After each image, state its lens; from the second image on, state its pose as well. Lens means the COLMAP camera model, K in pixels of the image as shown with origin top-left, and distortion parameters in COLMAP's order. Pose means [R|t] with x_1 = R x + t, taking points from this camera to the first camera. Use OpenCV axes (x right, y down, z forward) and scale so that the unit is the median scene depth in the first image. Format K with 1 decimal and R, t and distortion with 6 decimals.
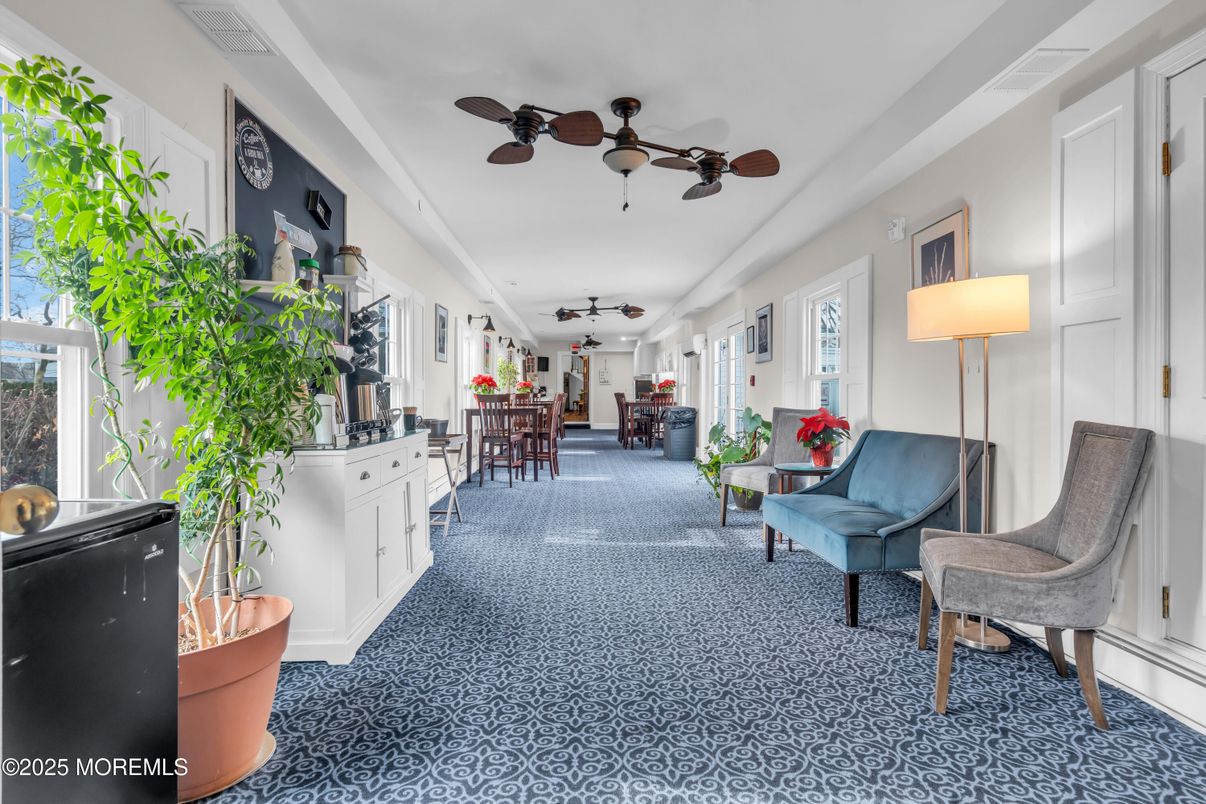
lens RADIAL K [[526.5, 0, 603.0], [0, 526.5, 402.0], [0, 0, 1]] dist [0.000303, 0.000011]
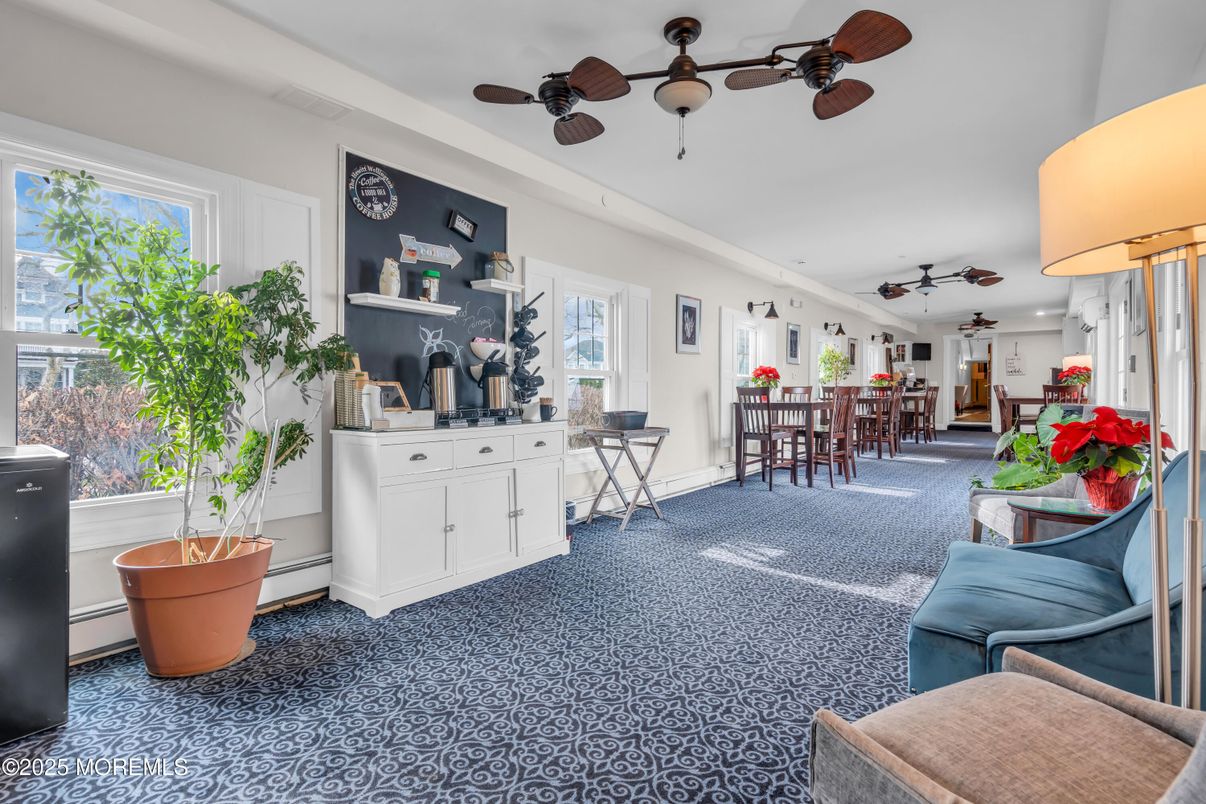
lens RADIAL K [[542.7, 0, 599.5], [0, 542.7, 394.6], [0, 0, 1]] dist [-0.003861, -0.000296]
pose [[0.790777, 0.007250, -0.612062, 0.412118], [-0.008512, 0.999963, 0.000848, 0.001218], [0.612046, 0.004540, 0.790809, 0.236503]]
